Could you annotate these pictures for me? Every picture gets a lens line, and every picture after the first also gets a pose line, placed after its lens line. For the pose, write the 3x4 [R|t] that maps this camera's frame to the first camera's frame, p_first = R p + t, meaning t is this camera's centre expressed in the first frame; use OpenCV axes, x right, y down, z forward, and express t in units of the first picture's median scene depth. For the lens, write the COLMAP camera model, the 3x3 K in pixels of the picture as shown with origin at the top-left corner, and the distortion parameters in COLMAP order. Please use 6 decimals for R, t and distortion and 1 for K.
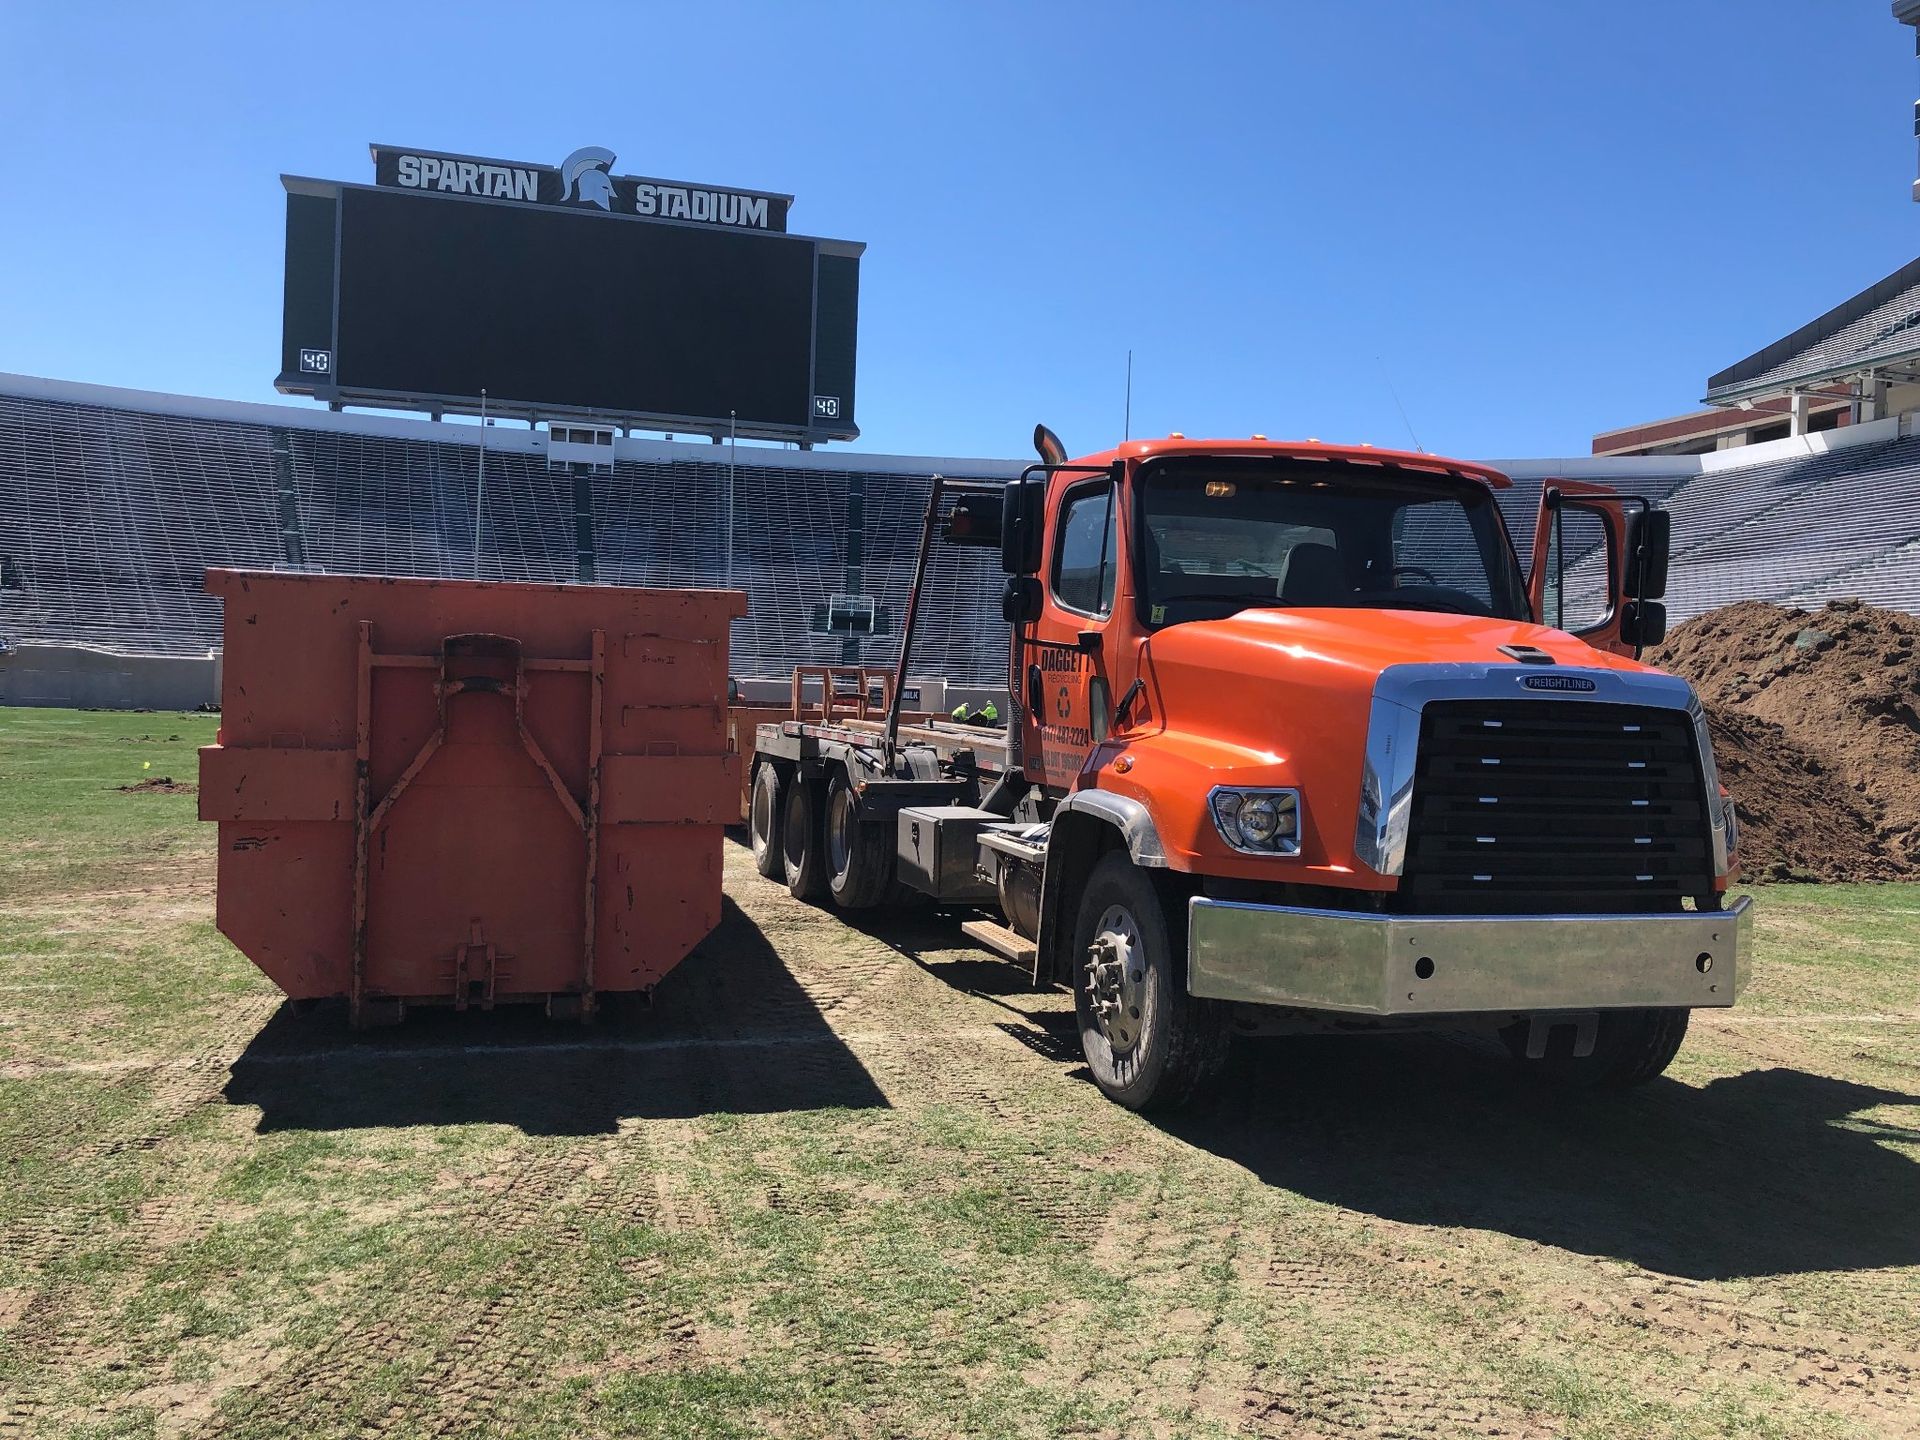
lens RADIAL K [[1547.5, 0, 960.0], [0, 1547.5, 720.0], [0, 0, 1]] dist [0.048512, -0.000781]
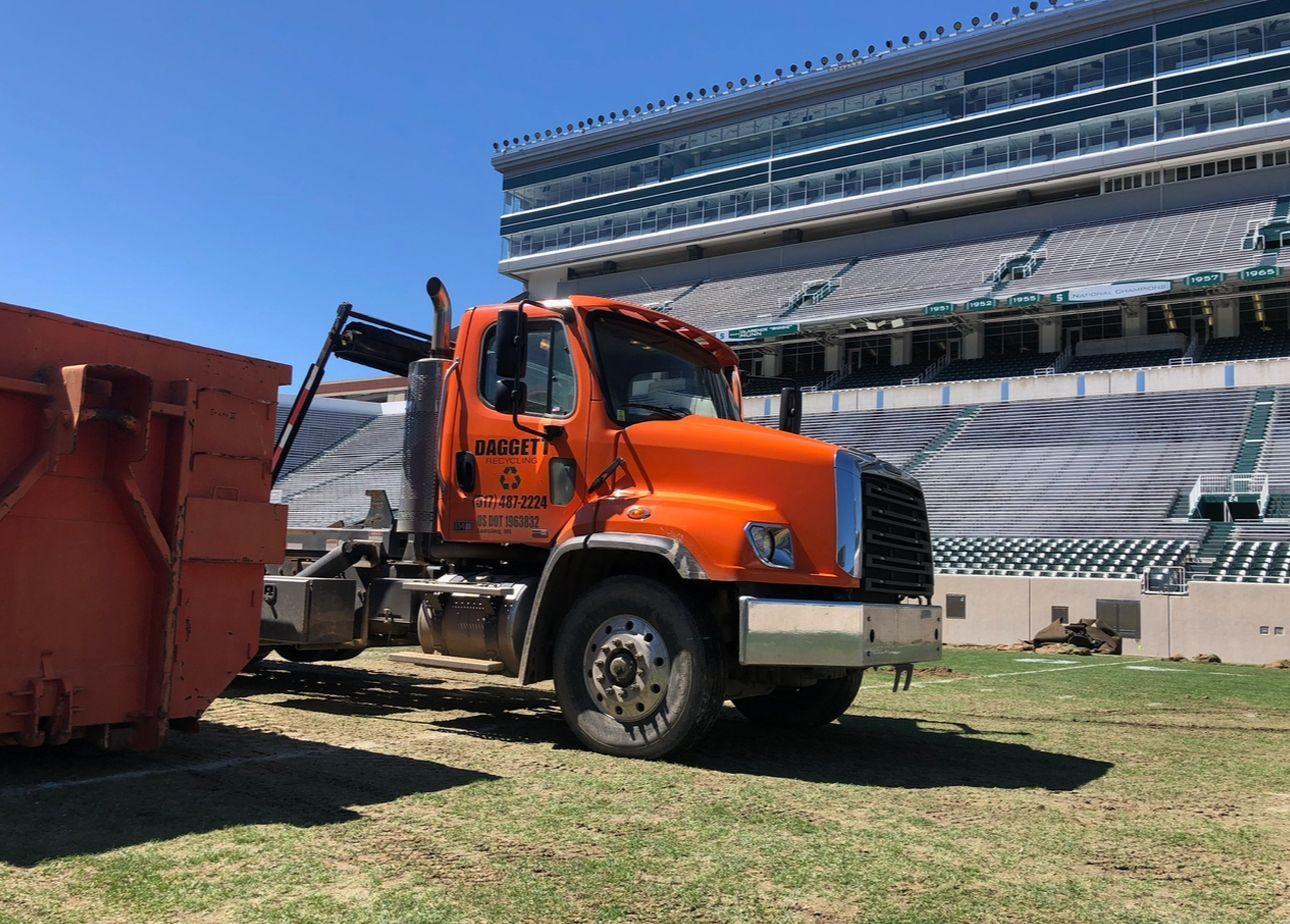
lens RADIAL K [[1065.5, 0, 645.0], [0, 1065.5, 462.0], [0, 0, 1]] dist [0.103133, -0.229489]
pose [[0.767732, 0.073352, 0.636558, -0.486362], [-0.008279, 0.994479, -0.104611, 0.079212], [-0.640717, 0.075043, 0.764101, 0.229779]]
